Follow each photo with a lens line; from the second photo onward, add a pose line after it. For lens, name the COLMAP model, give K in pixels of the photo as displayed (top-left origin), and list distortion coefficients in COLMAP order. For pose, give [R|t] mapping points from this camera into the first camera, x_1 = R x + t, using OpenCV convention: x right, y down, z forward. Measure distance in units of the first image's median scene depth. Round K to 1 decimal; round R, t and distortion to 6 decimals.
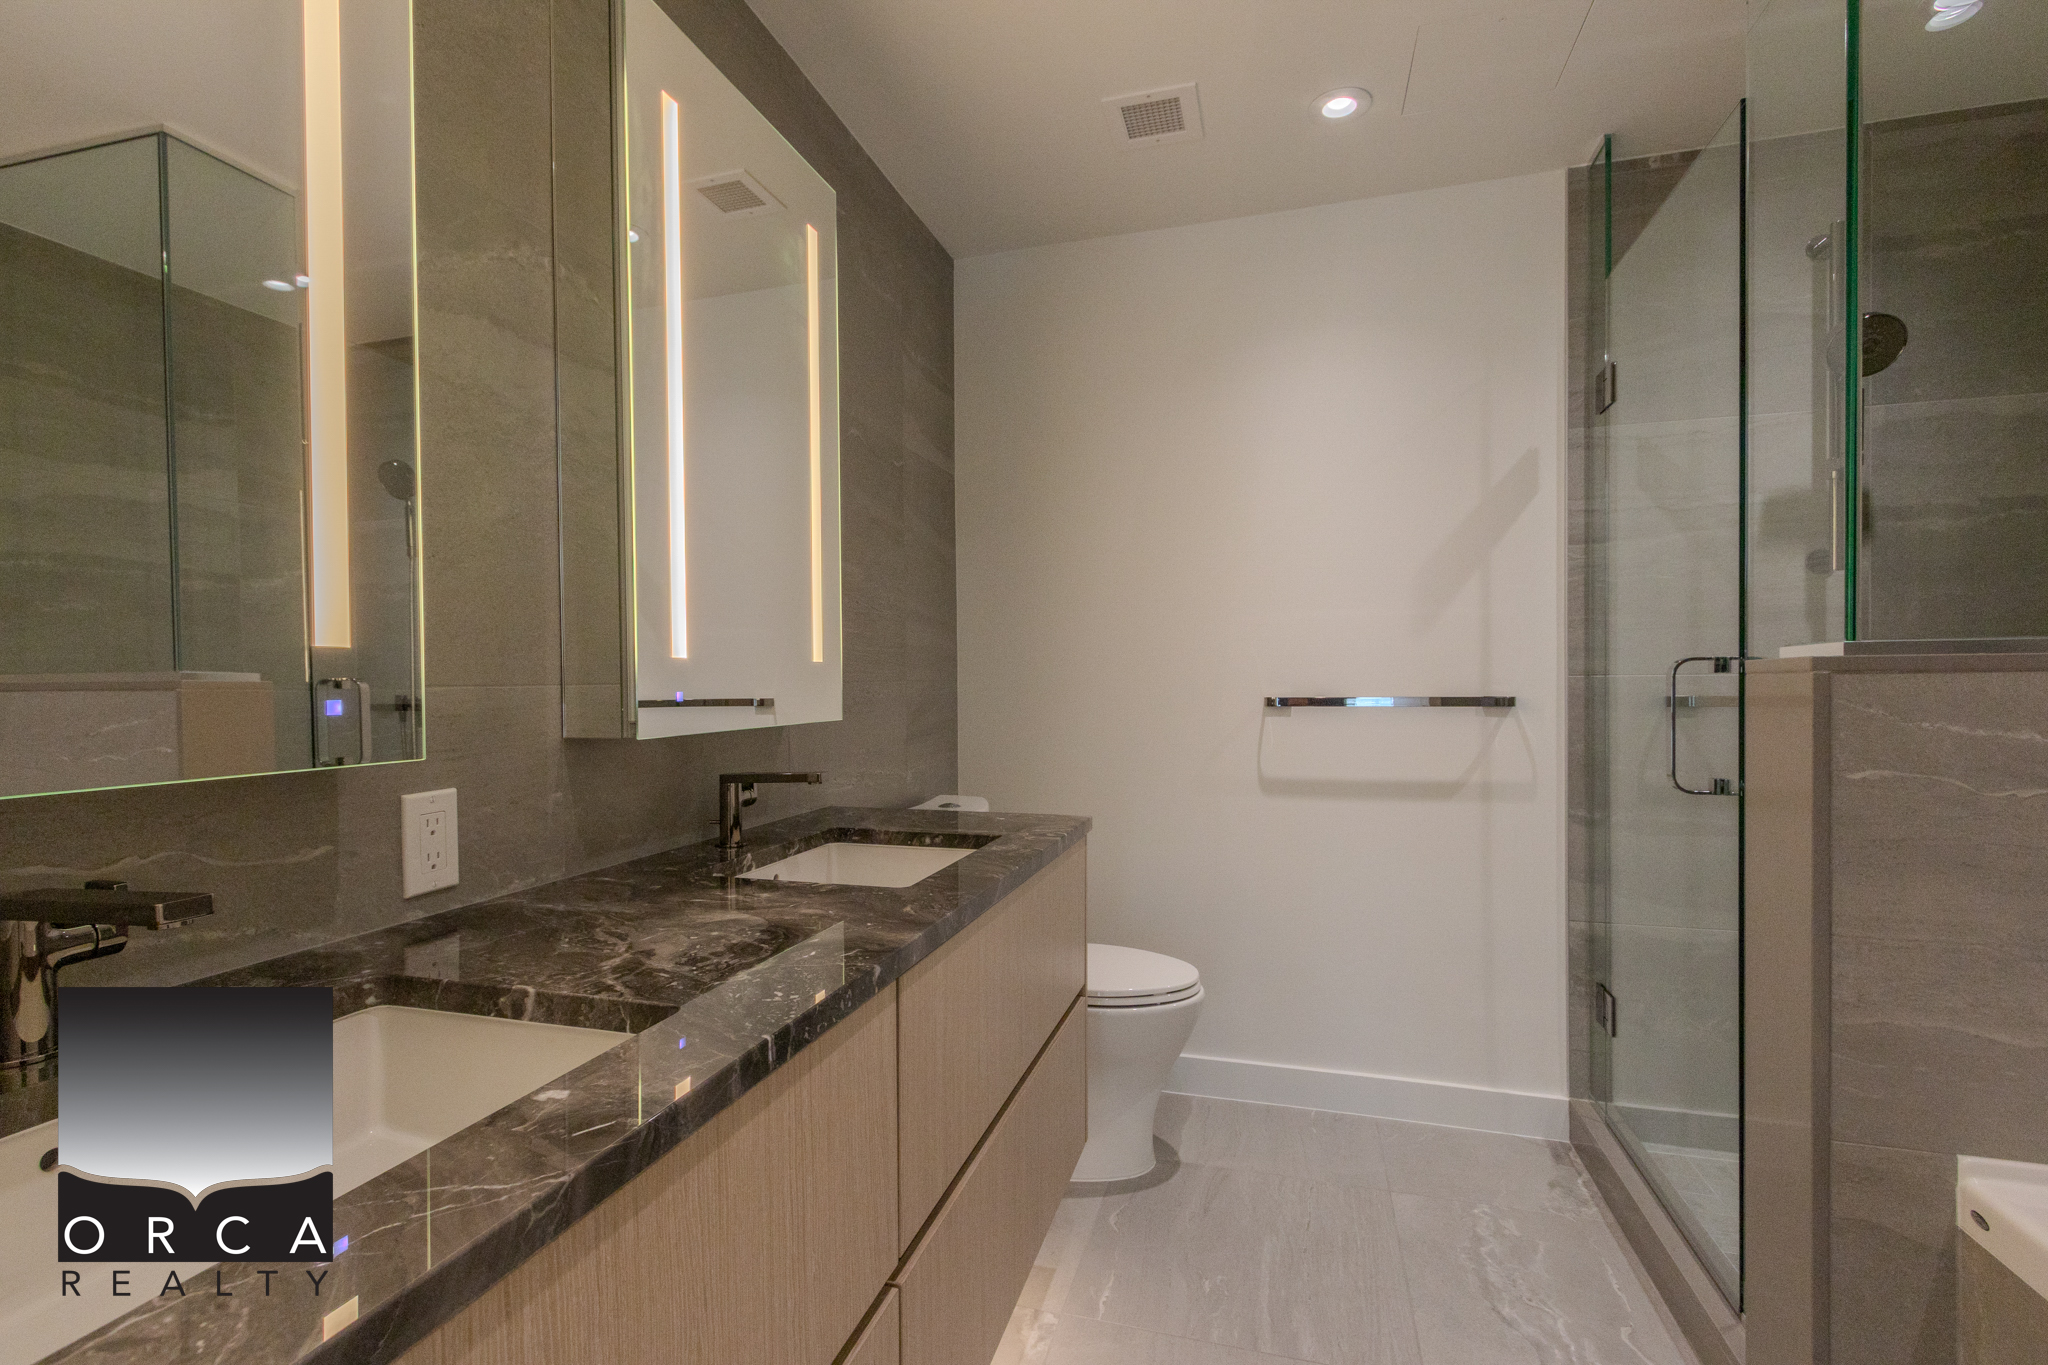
lens RADIAL K [[946.0, 0, 1011.8], [0, 946.0, 693.4], [0, 0, 1]] dist [0.005441, -0.003003]
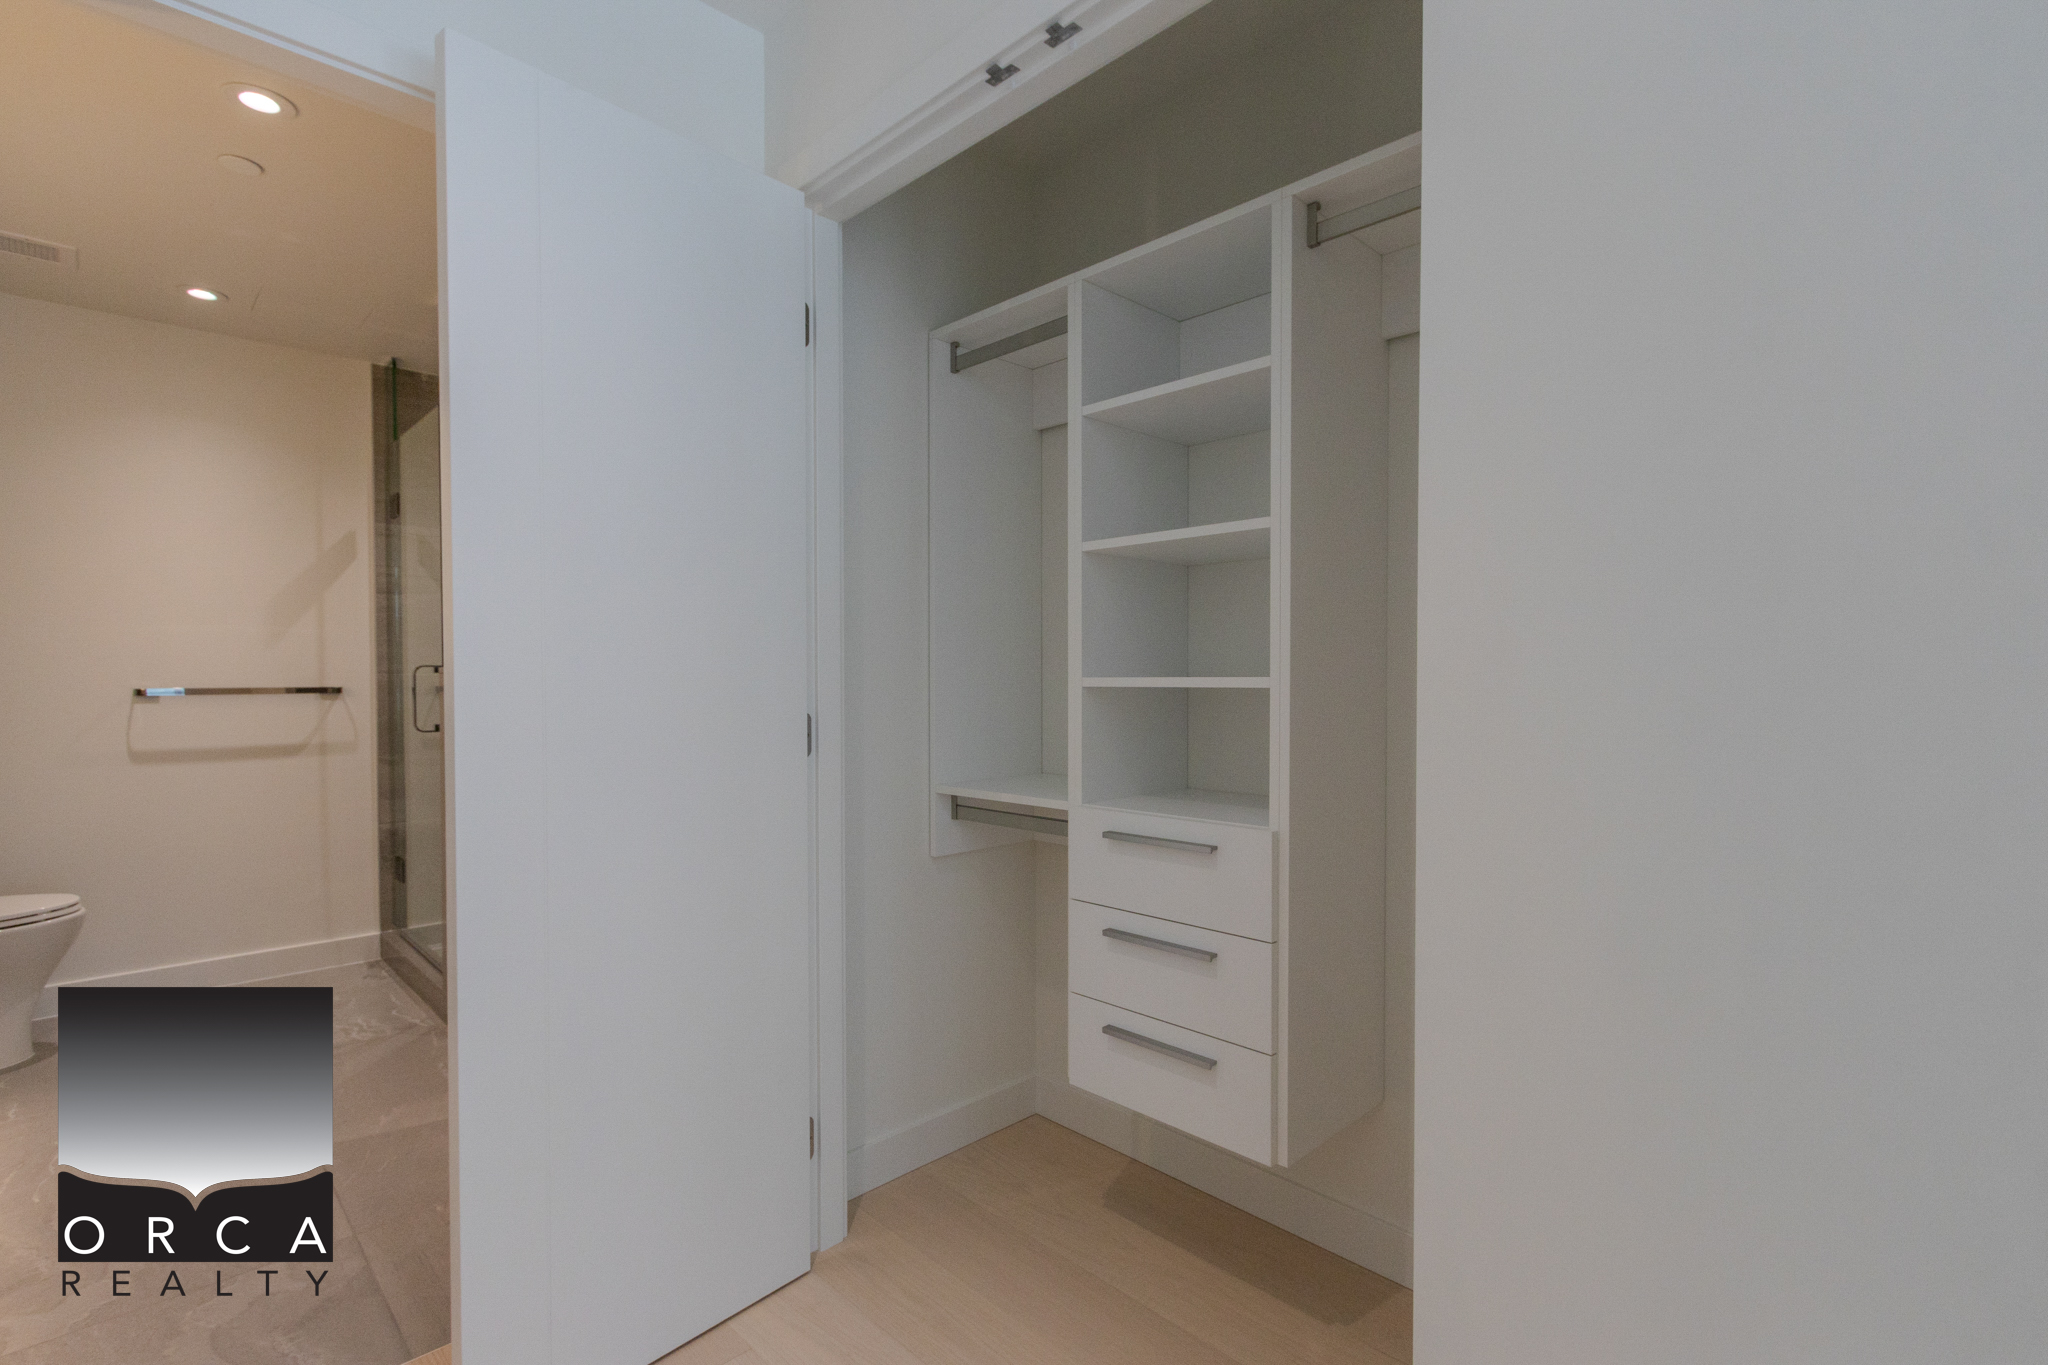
lens RADIAL K [[946.0, 0, 1003.3], [0, 946.0, 690.5], [0, 0, 1]] dist [0.005441, -0.003003]
pose [[0.494705, -0.010027, 0.869003, -0.299229], [0.007010, 0.999947, 0.007548, 0.005042], [-0.869033, 0.002358, 0.494749, -0.747572]]
